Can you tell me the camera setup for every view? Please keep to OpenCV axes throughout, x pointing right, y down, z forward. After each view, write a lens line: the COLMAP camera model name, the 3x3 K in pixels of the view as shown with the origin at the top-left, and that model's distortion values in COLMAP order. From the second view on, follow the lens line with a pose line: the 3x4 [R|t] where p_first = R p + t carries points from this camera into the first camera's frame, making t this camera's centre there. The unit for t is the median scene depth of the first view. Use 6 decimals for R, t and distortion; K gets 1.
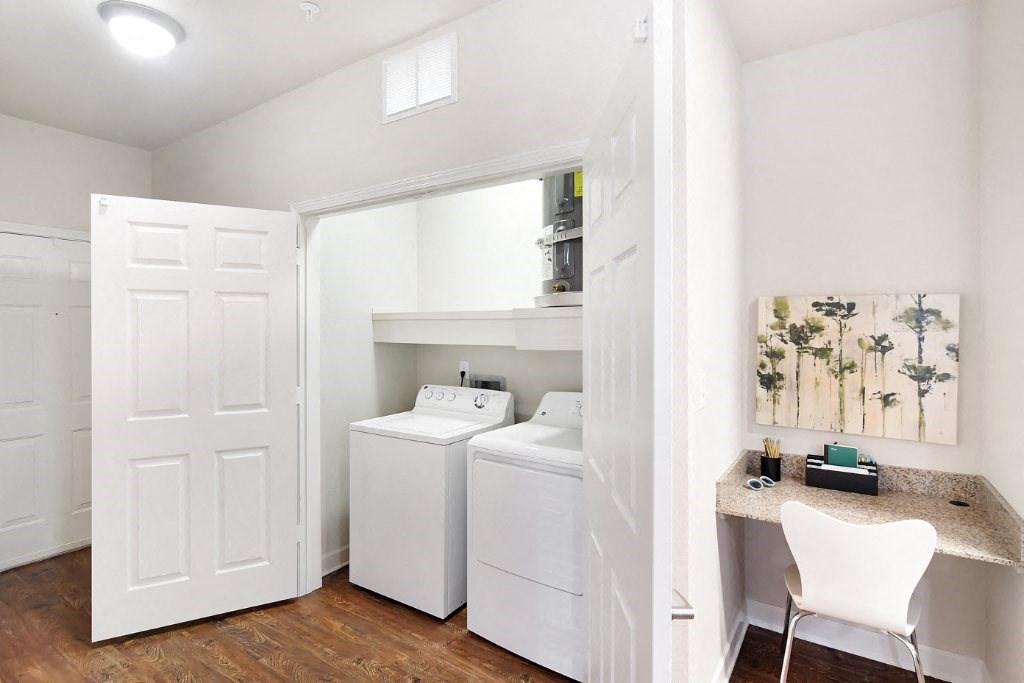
lens RADIAL K [[507.8, 0, 513.4], [0, 507.8, 336.1], [0, 0, 1]] dist [0.001589, 0.000214]
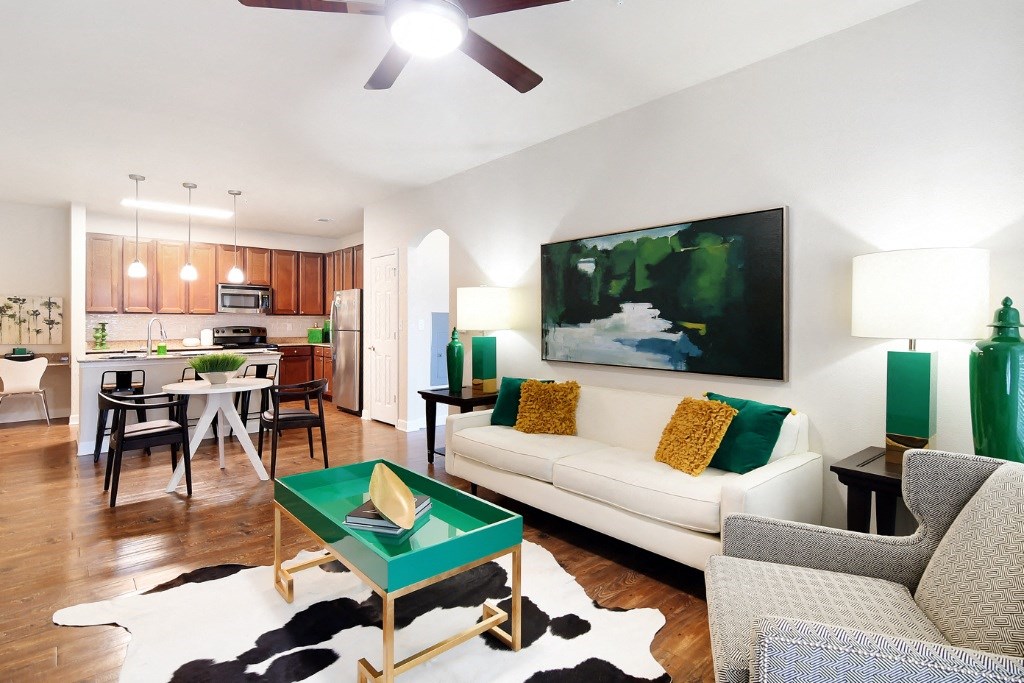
lens RADIAL K [[507.8, 0, 517.6], [0, 507.8, 323.1], [0, 0, 1]] dist [0.001589, 0.000214]
pose [[0.254531, -0.001447, 0.967064, -1.453448], [0.009804, 0.999951, -0.001084, 0.106508], [-0.967015, 0.009757, 0.254533, -2.510644]]
